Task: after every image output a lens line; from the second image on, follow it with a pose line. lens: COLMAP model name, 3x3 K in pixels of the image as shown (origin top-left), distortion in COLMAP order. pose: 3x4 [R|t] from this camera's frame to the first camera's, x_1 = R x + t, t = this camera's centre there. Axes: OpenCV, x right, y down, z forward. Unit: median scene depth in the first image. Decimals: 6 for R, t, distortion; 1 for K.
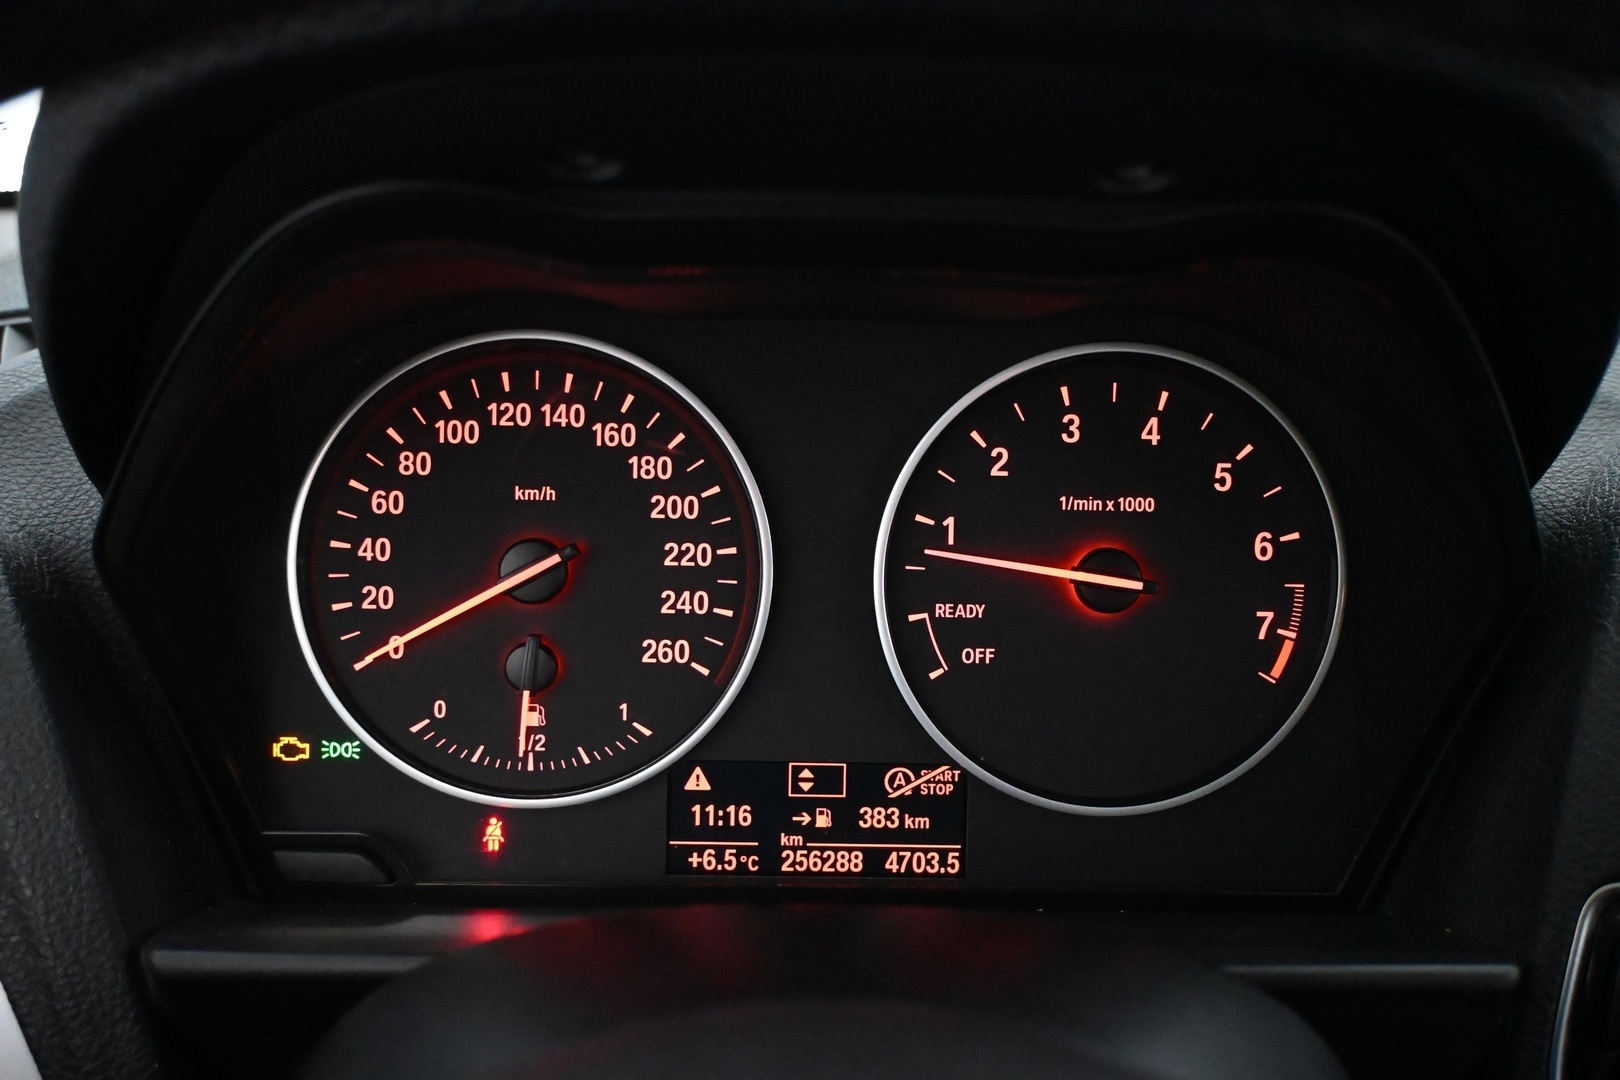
lens RADIAL K [[1561.3, 0, 840.4], [0, 1561.3, 564.1], [0, 0, 1]] dist [-0.006783, 0.000000]
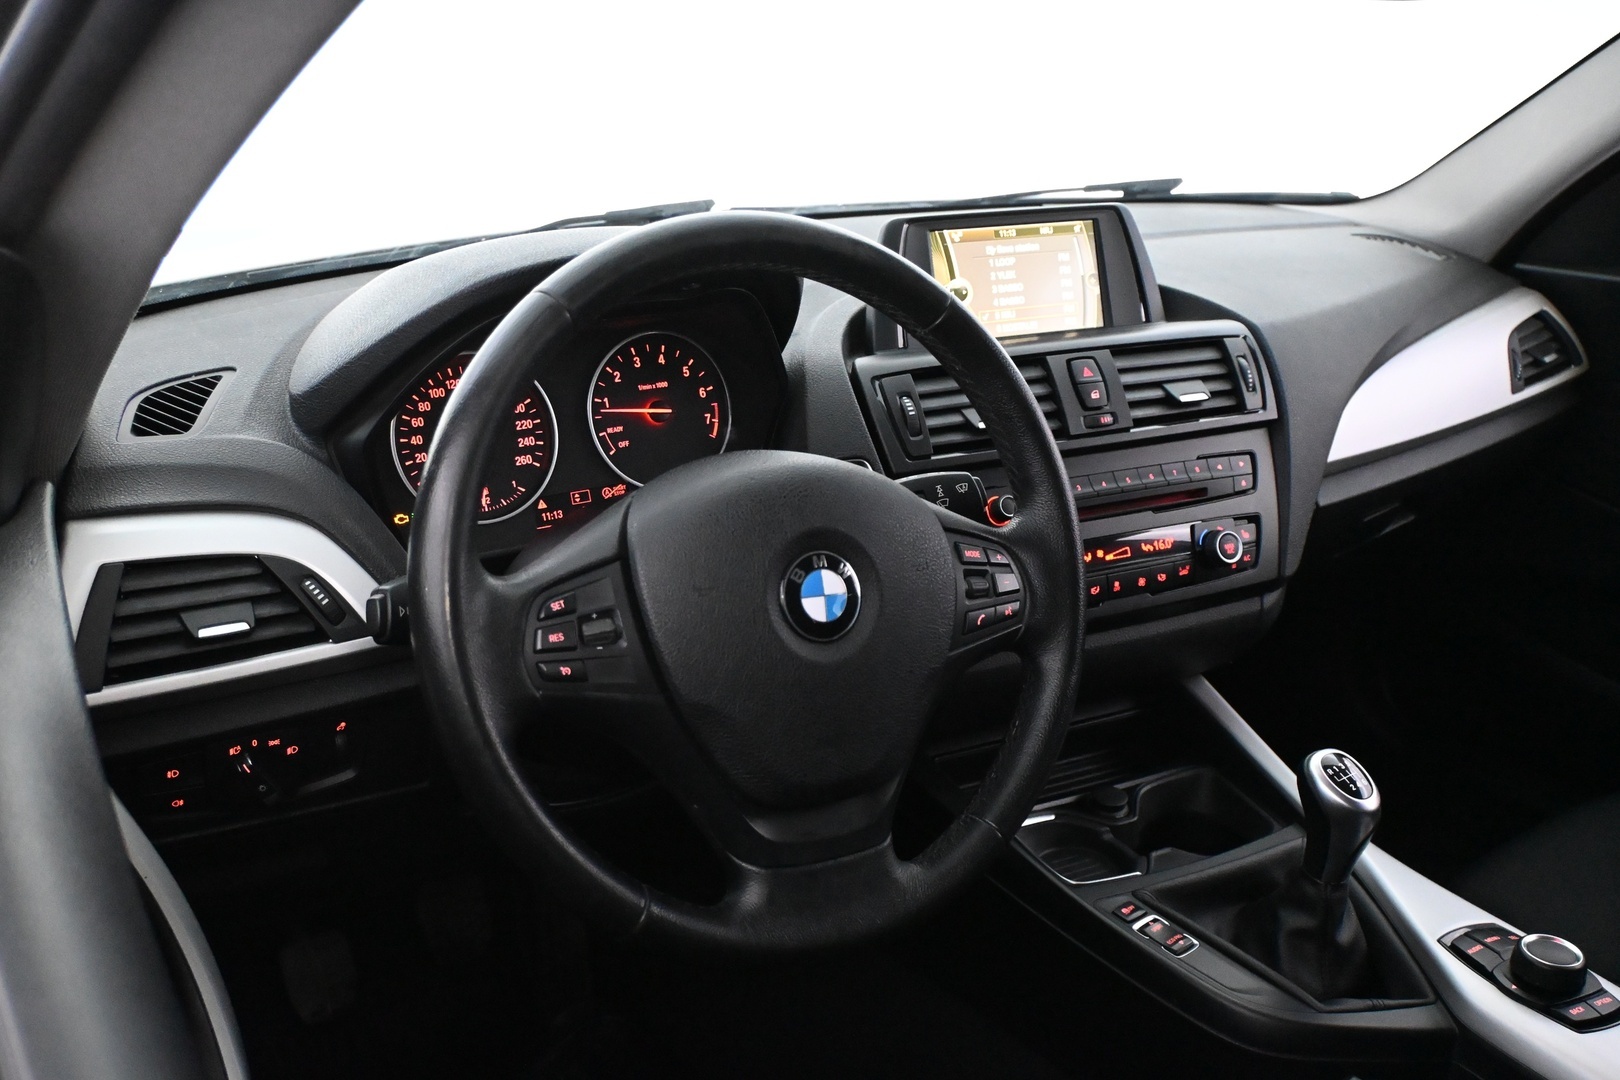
lens RADIAL K [[1502.2, 0, 824.0], [0, 1502.2, 525.7], [0, 0, 1]] dist [0.005096, 0.000000]
pose [[0.830345, -0.190732, 0.523592, -1.093465], [0.193080, 0.979870, 0.050745, 0.137994], [-0.522731, 0.058959, 0.850457, -1.551625]]
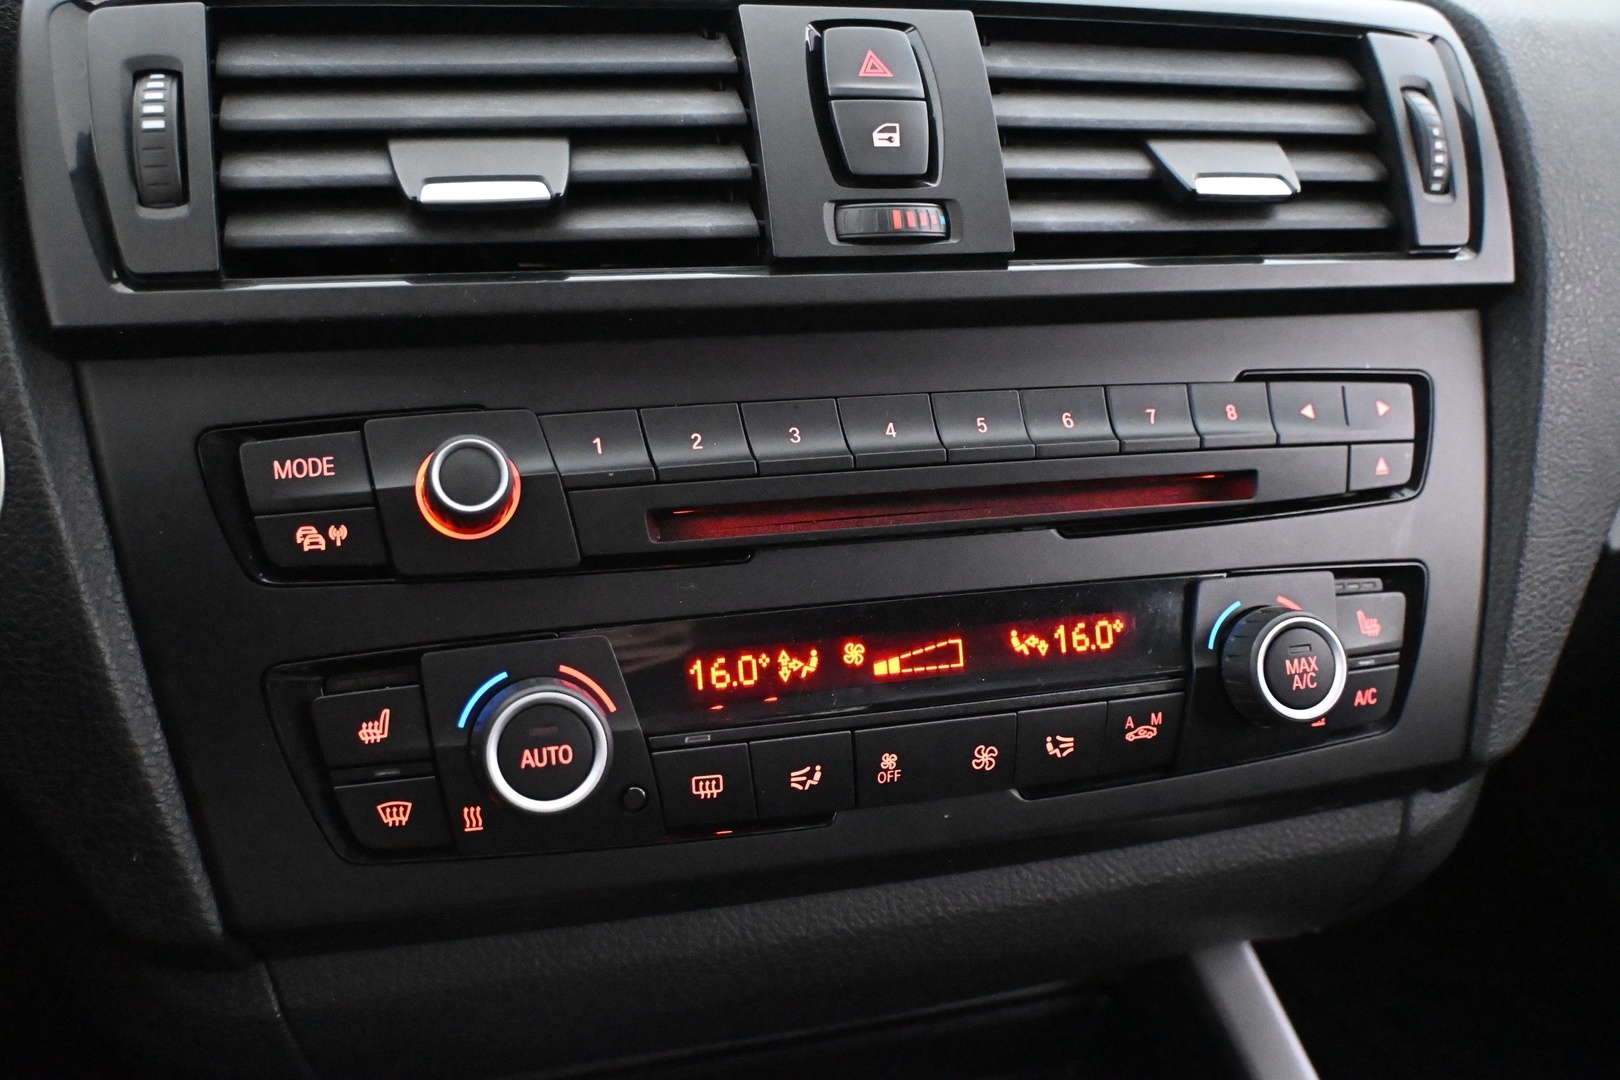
lens RADIAL K [[1411.8, 0, 818.4], [0, 1411.8, 544.1], [0, 0, 1]] dist [-0.018918, -0.025865]
pose [[0.920499, -0.135778, 0.366395, 0.634043], [0.115806, 0.990355, 0.076061, 0.319298], [-0.373189, -0.027583, 0.927345, -0.048551]]
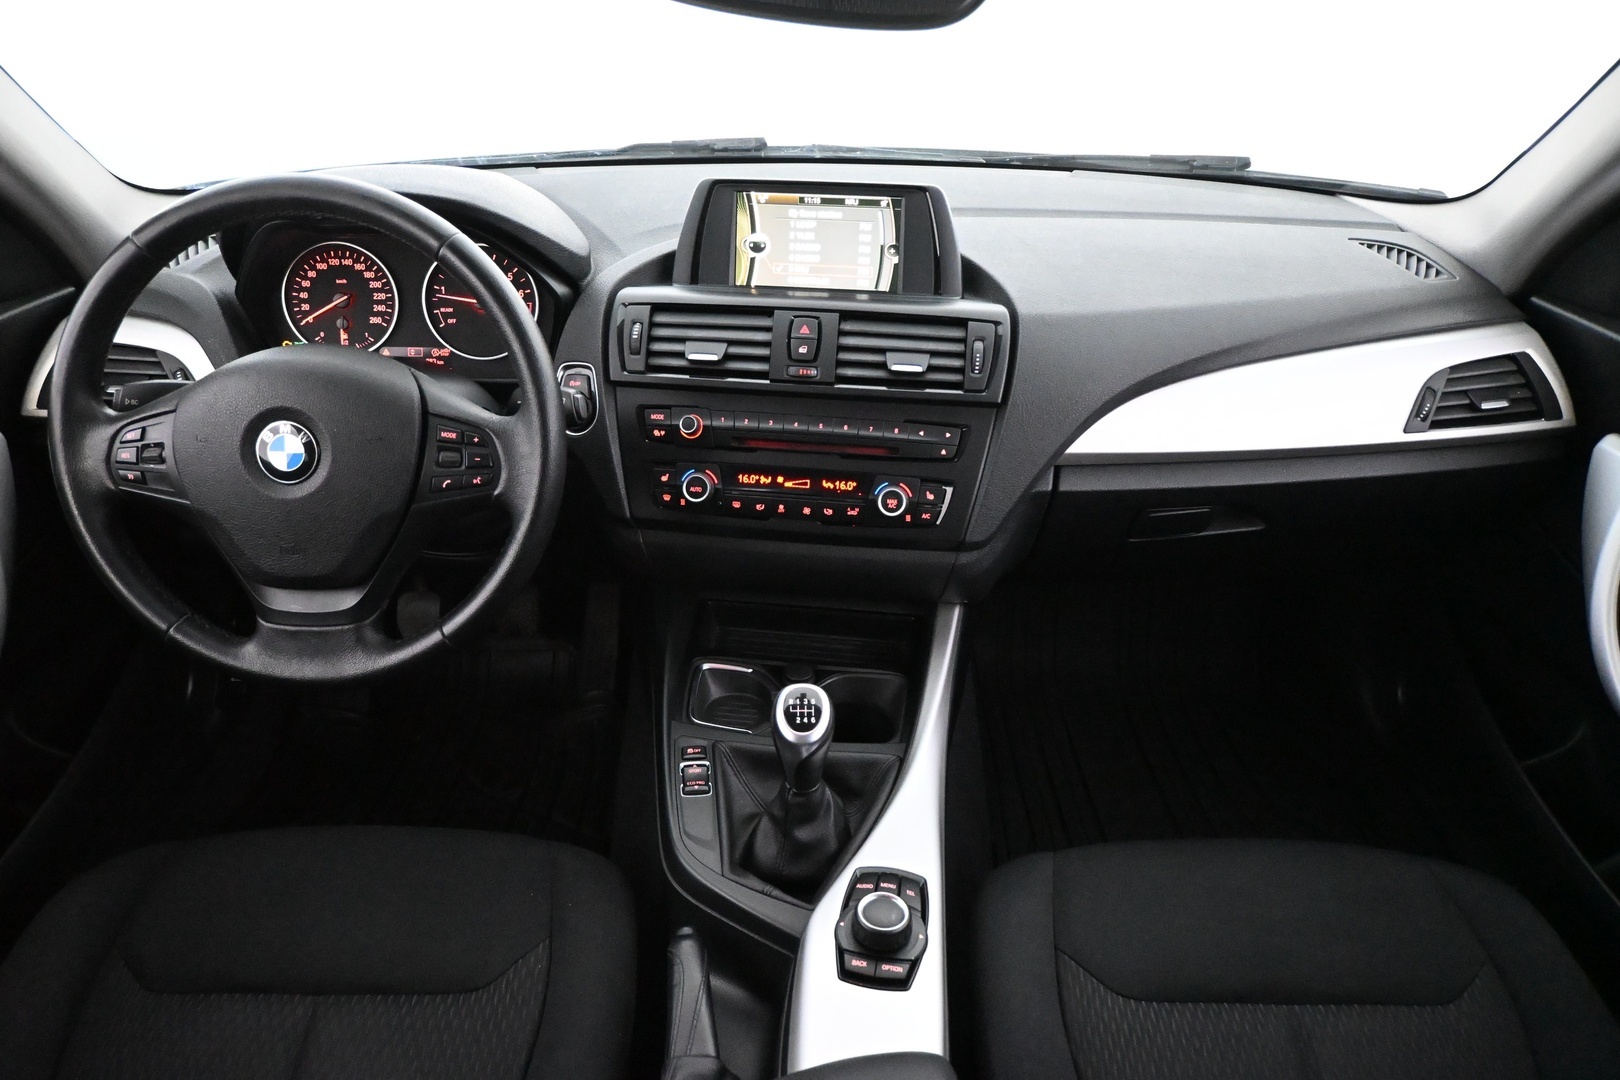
lens RADIAL K [[1148.1, 0, 820.9], [0, 1148.1, 531.9], [0, 0, 1]] dist [-0.011228, 0.008279]
pose [[0.999886, -0.001314, -0.015063, 1.116158], [0.003645, 0.987780, 0.155814, 0.141838], [0.014674, -0.155851, 0.987672, -2.075517]]
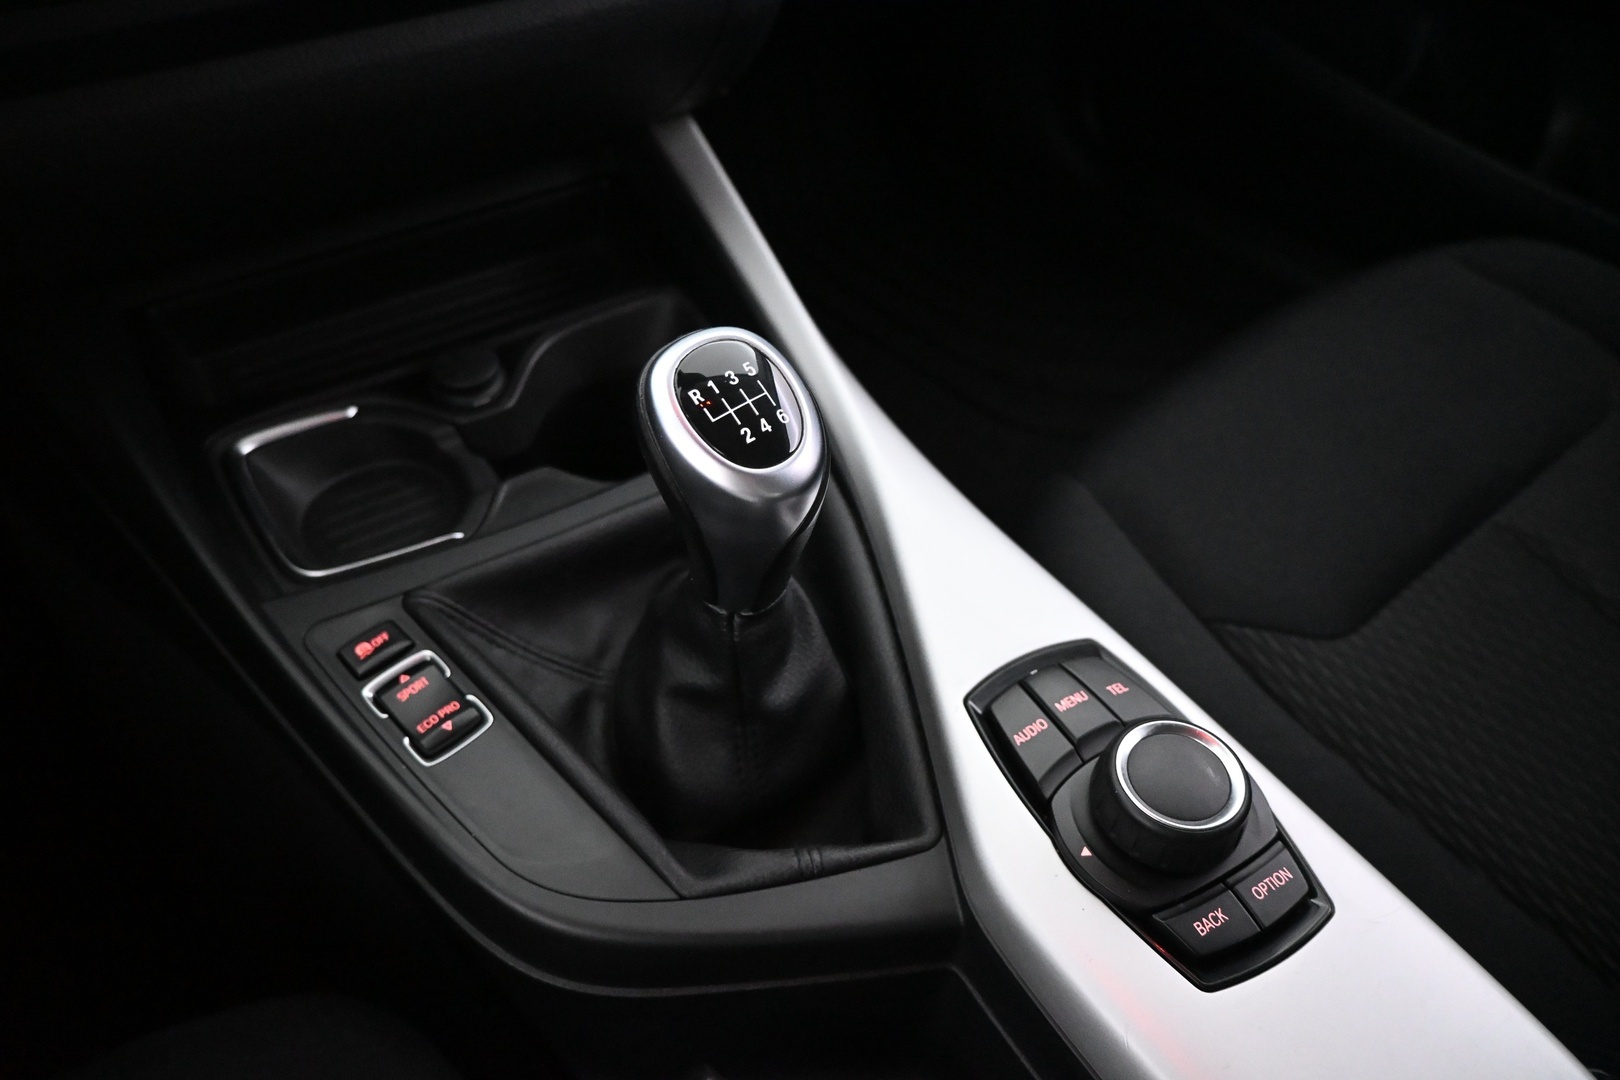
lens RADIAL K [[1097.4, 0, 796.4], [0, 1097.4, 531.2], [0, 0, 1]] dist [-0.006054, 0.008265]
pose [[0.795132, -0.455642, 0.400194, 0.711390], [0.224071, 0.833951, 0.504299, 0.590369], [-0.563522, -0.311312, 0.765198, -0.359035]]
